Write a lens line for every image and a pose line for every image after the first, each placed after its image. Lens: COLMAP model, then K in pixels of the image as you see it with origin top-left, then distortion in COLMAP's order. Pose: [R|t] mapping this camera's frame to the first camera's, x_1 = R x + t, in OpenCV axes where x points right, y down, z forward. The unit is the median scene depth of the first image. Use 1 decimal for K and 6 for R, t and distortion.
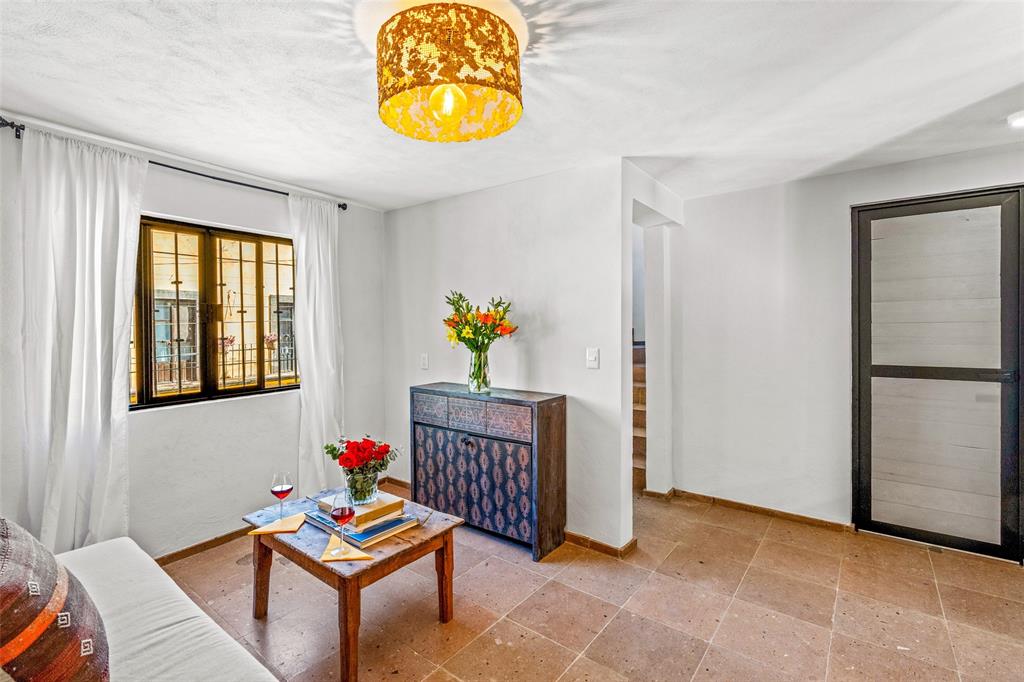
lens RADIAL K [[463.5, 0, 510.0], [0, 463.5, 327.9], [0, 0, 1]] dist [0.002193, 0.000385]
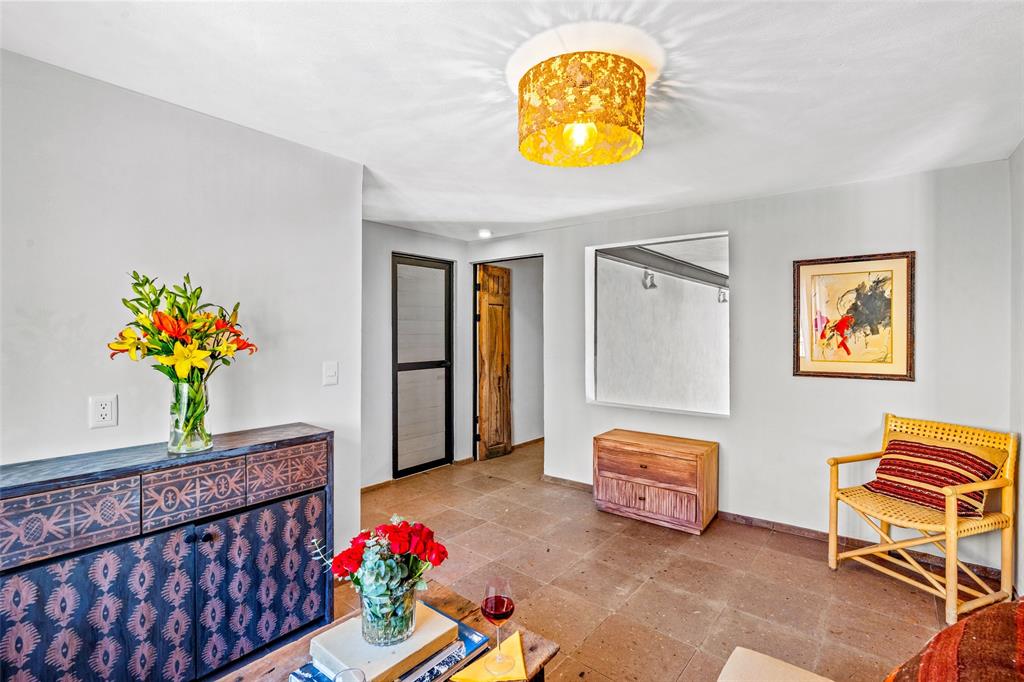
lens RADIAL K [[468.9, 0, 513.9], [0, 468.9, 334.6], [0, 0, 1]] dist [-0.003931, -0.000282]
pose [[0.030886, 0.002363, 0.999520, -0.677525], [0.005797, 0.999980, -0.002544, -0.004017], [-0.999506, 0.005873, 0.030872, 0.599154]]
